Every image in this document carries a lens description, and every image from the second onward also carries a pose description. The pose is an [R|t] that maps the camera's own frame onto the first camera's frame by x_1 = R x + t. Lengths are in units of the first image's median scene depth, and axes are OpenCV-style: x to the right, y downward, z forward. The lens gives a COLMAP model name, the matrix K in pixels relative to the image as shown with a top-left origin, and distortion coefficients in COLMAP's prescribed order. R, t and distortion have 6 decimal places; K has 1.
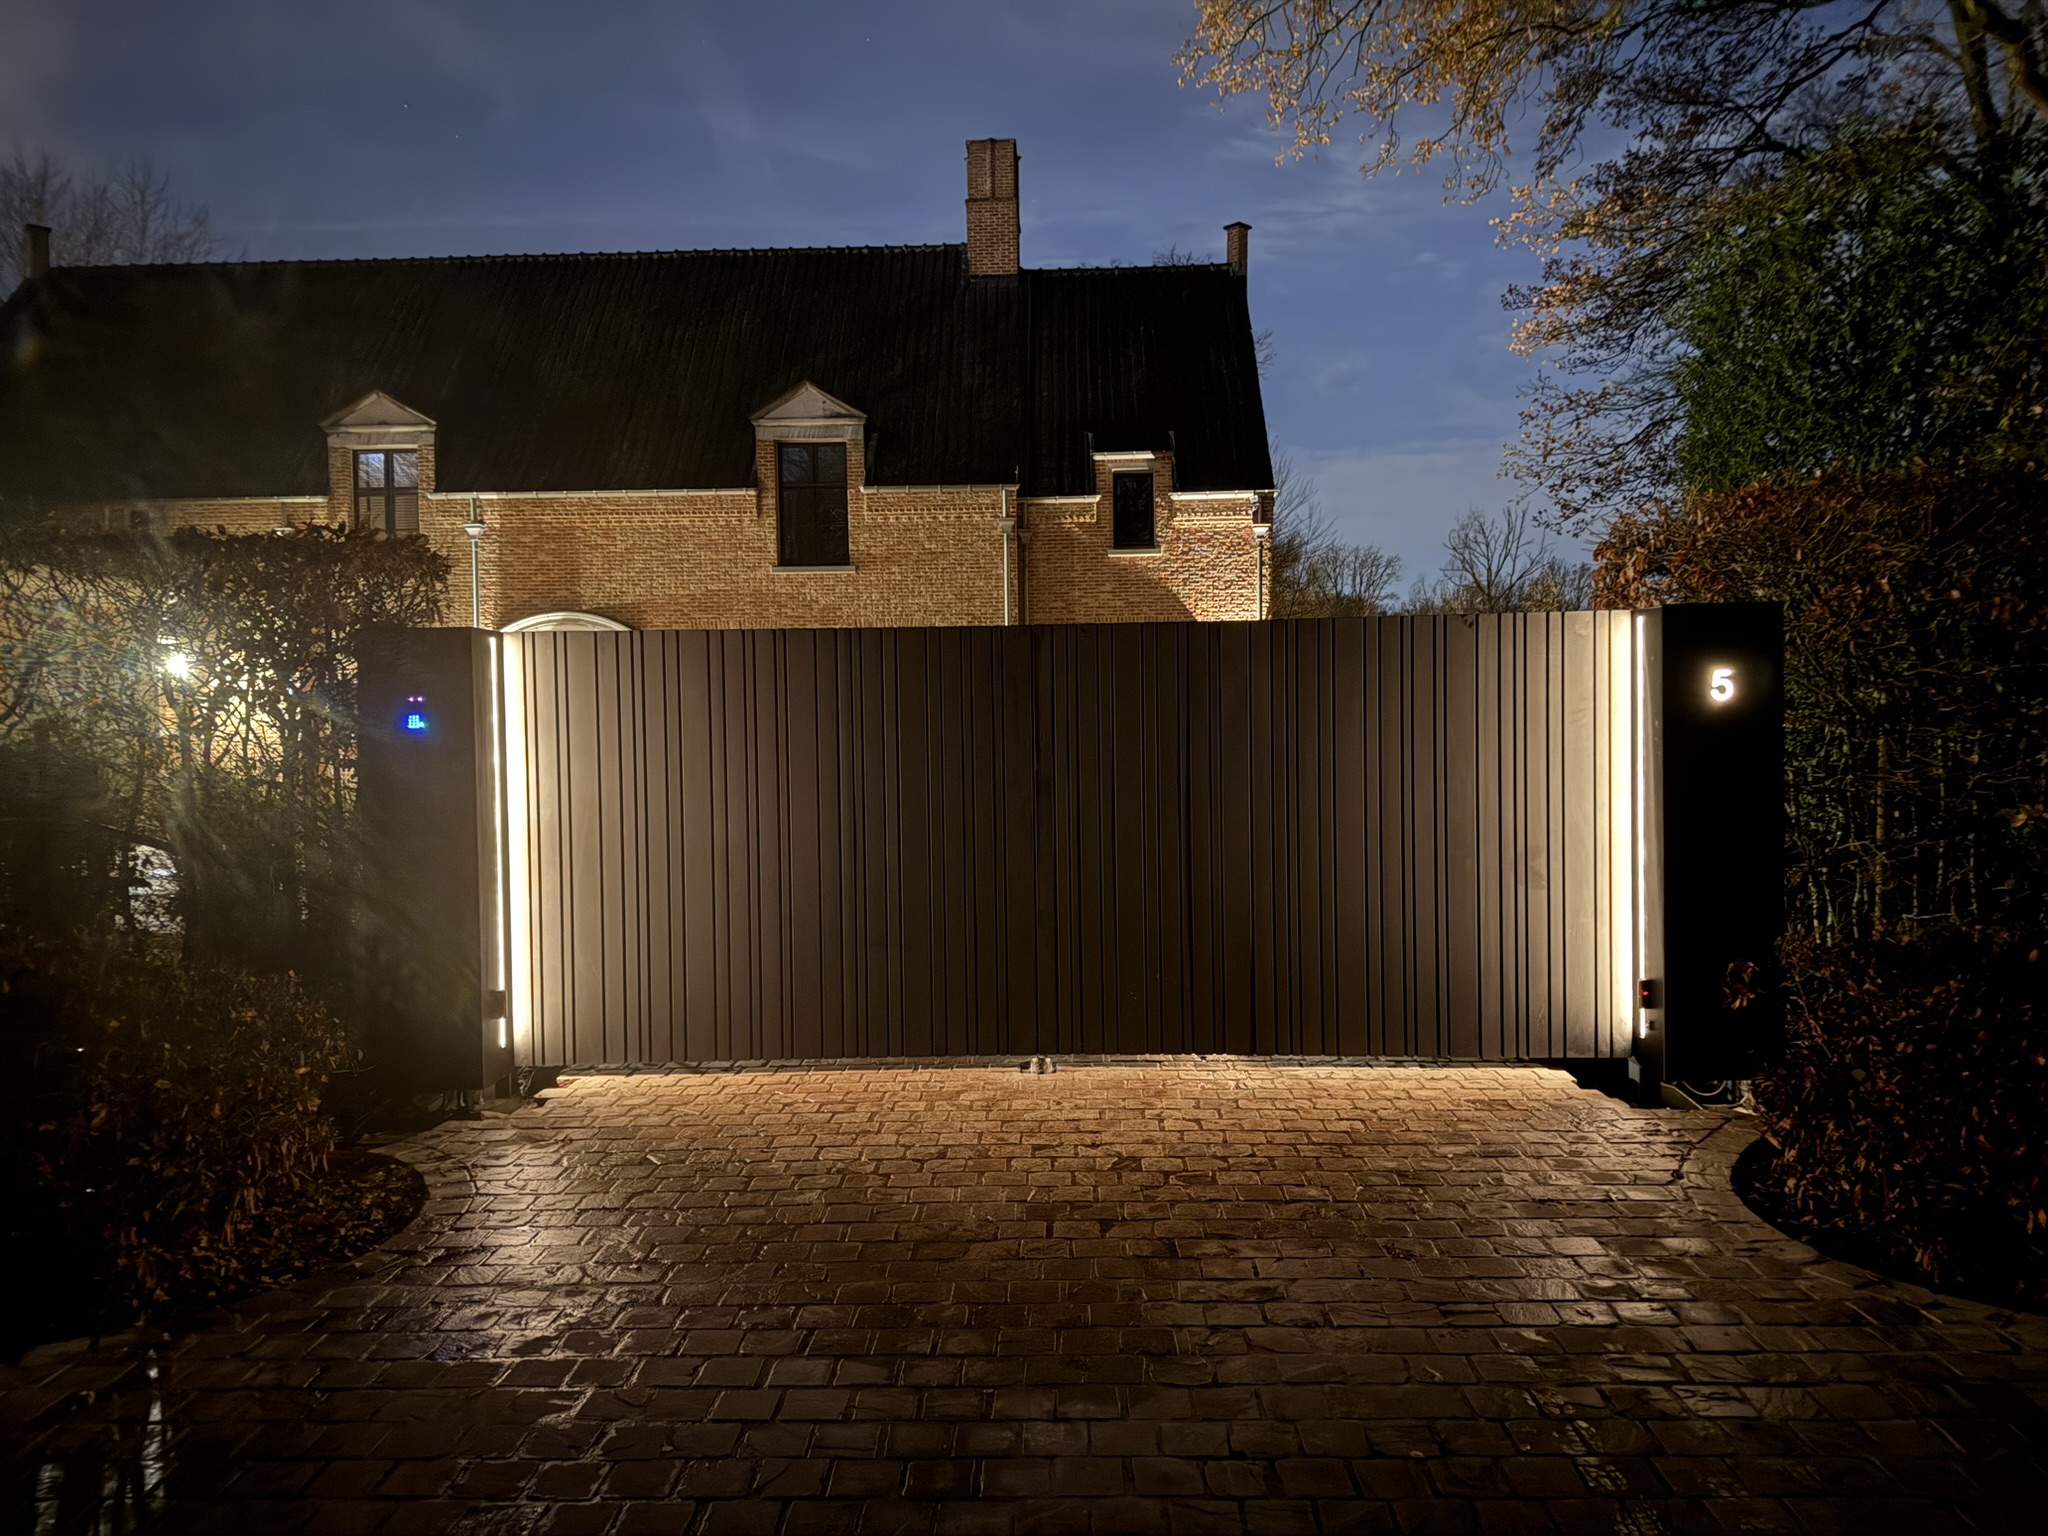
lens RADIAL K [[1442.2, 0, 1024.0], [0, 1442.2, 768.0], [0, 0, 1]] dist [0.005921, -0.000372]
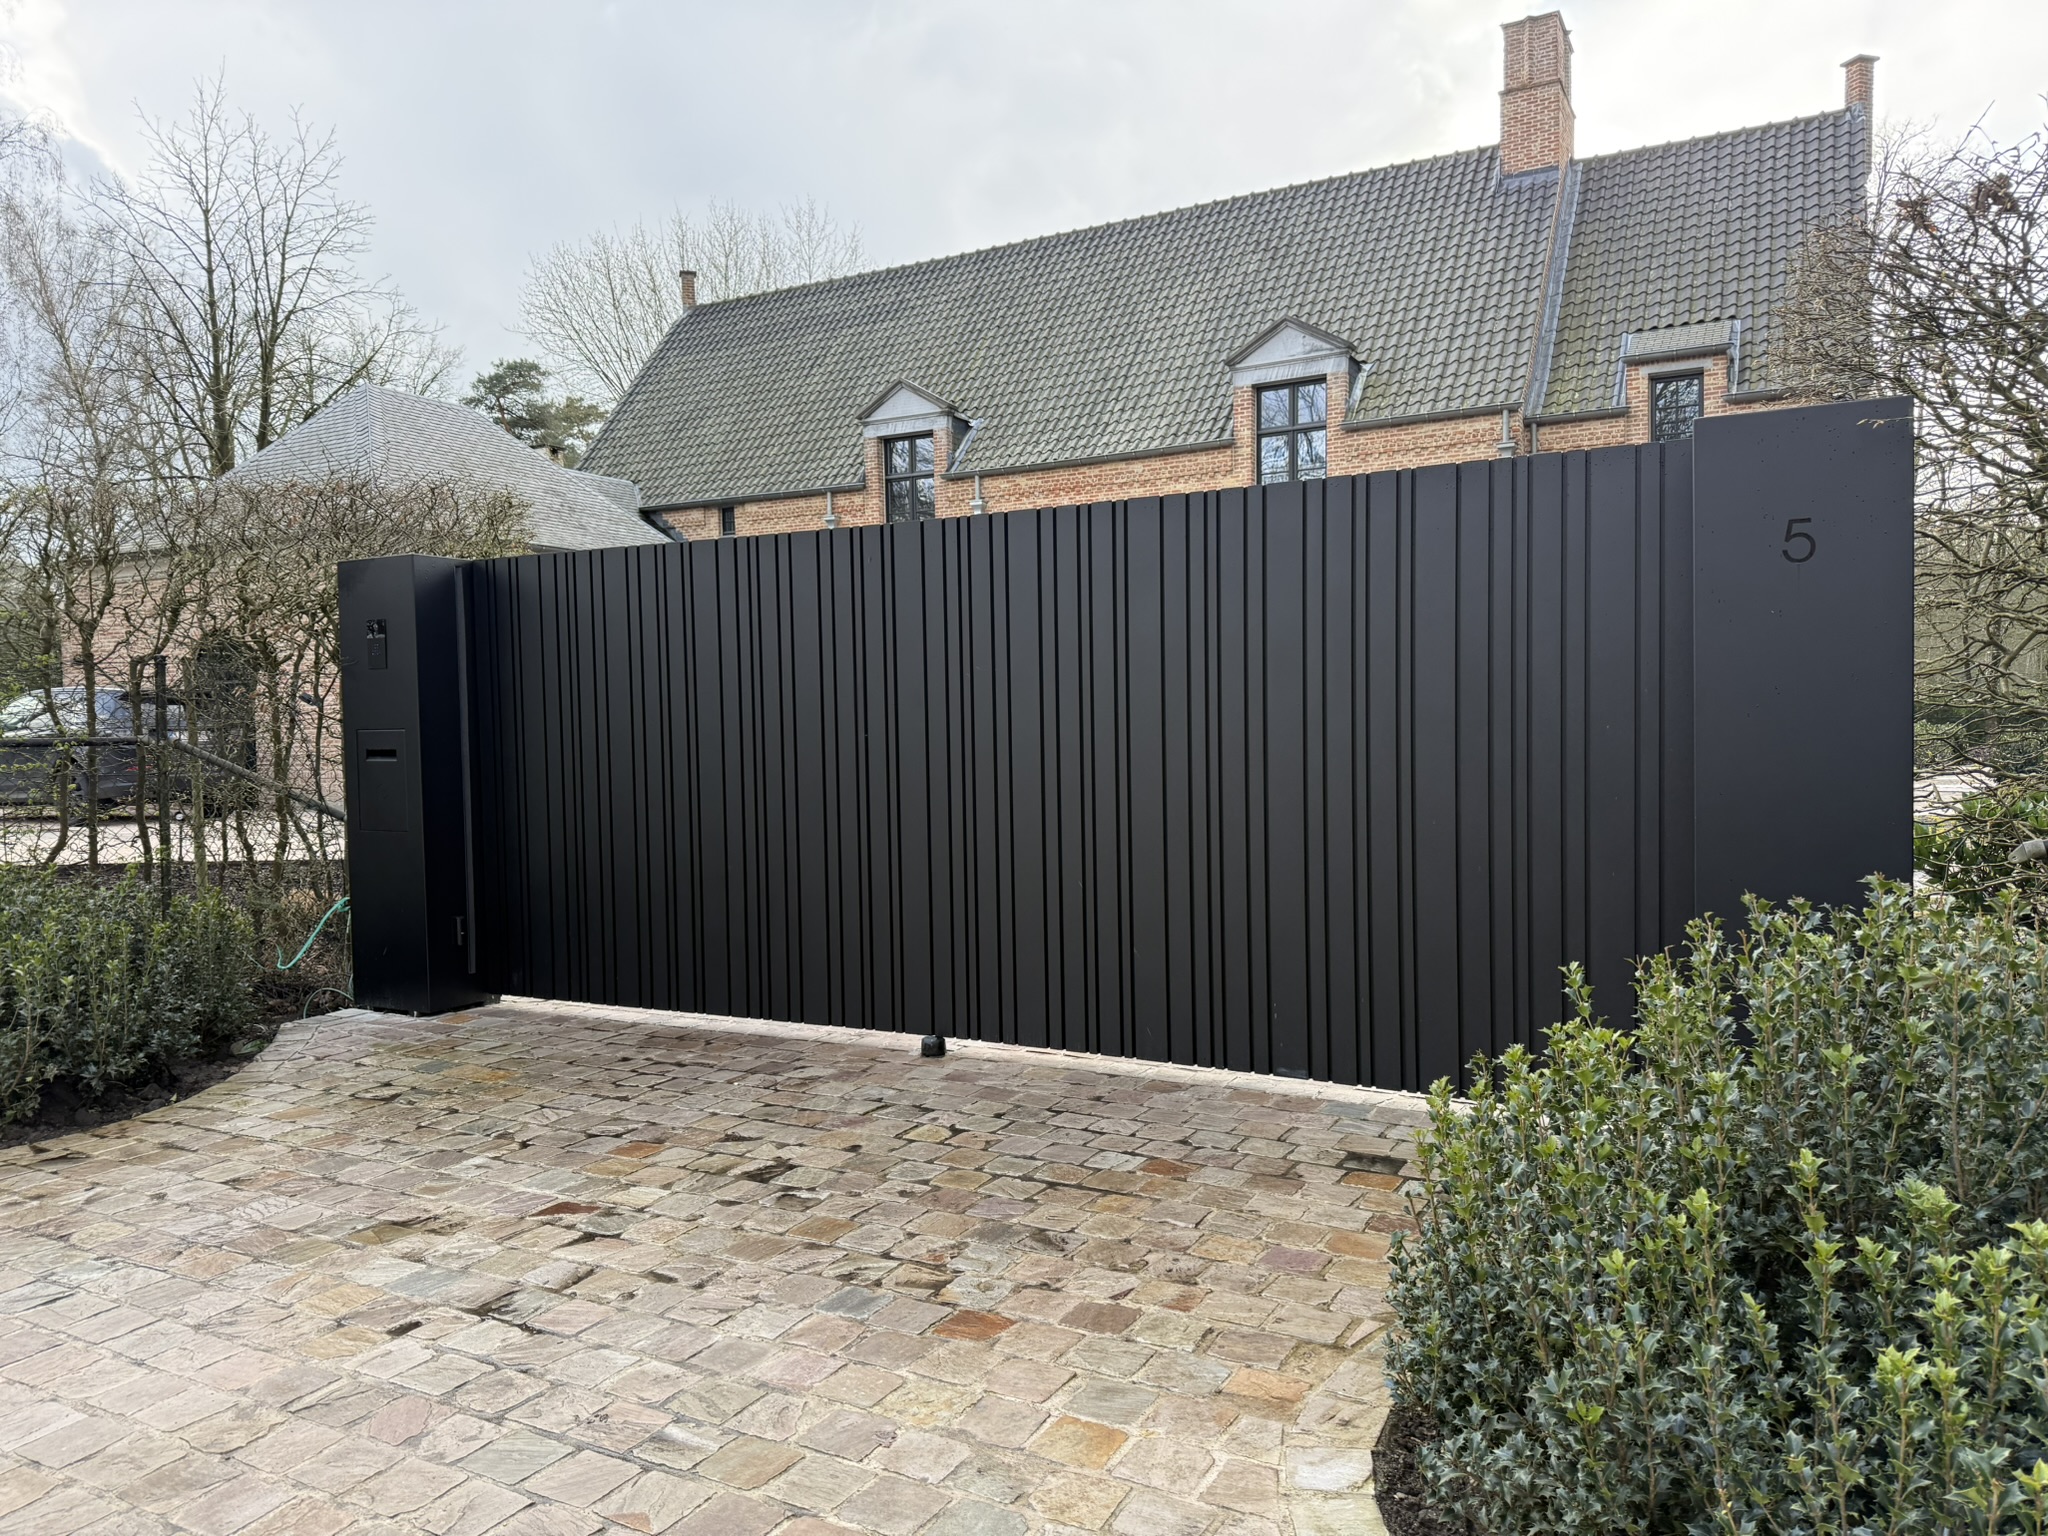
lens RADIAL K [[1434.6, 0, 1006.3], [0, 1434.6, 772.2], [0, 0, 1]] dist [0.142261, -0.271076]
pose [[0.891200, 0.014953, -0.453364, 0.127355], [-0.006548, 0.999776, 0.020103, 0.008481], [0.453563, -0.014948, 0.891099, 0.080174]]
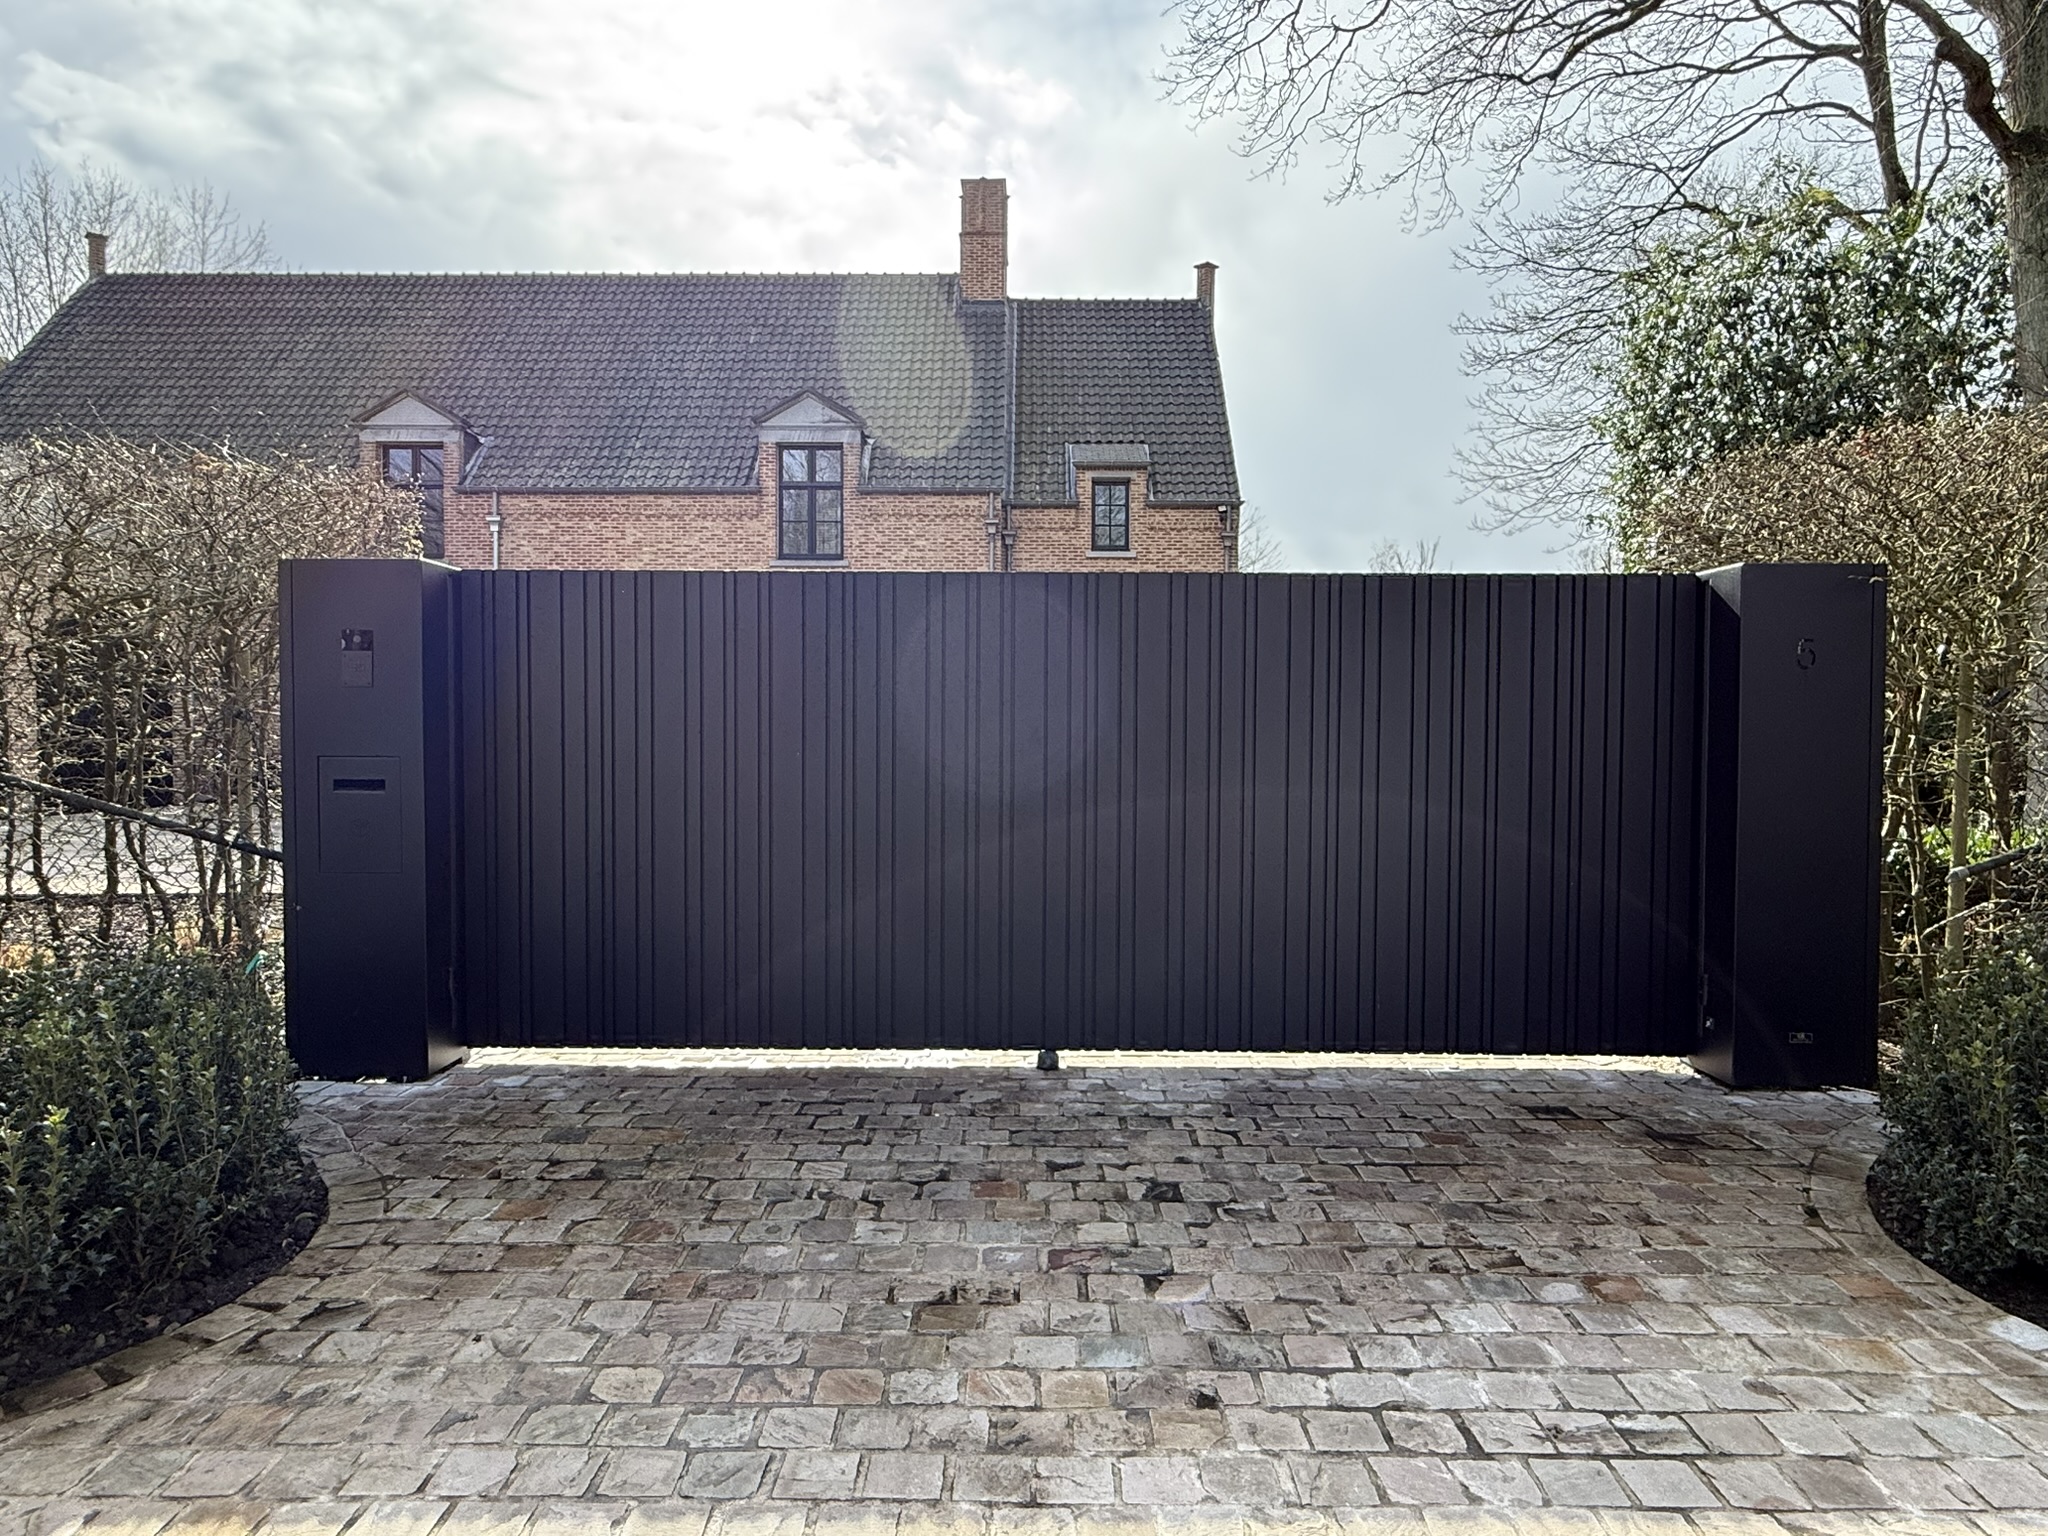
lens RADIAL K [[1265.5, 0, 1028.3], [0, 1265.5, 759.6], [0, 0, 1]] dist [-0.008309, 0.001616]
pose [[0.999423, 0.019368, 0.027901, -0.007751], [-0.019350, 0.999812, -0.000934, 0.005171], [-0.027914, 0.000393, 0.999610, 0.059607]]
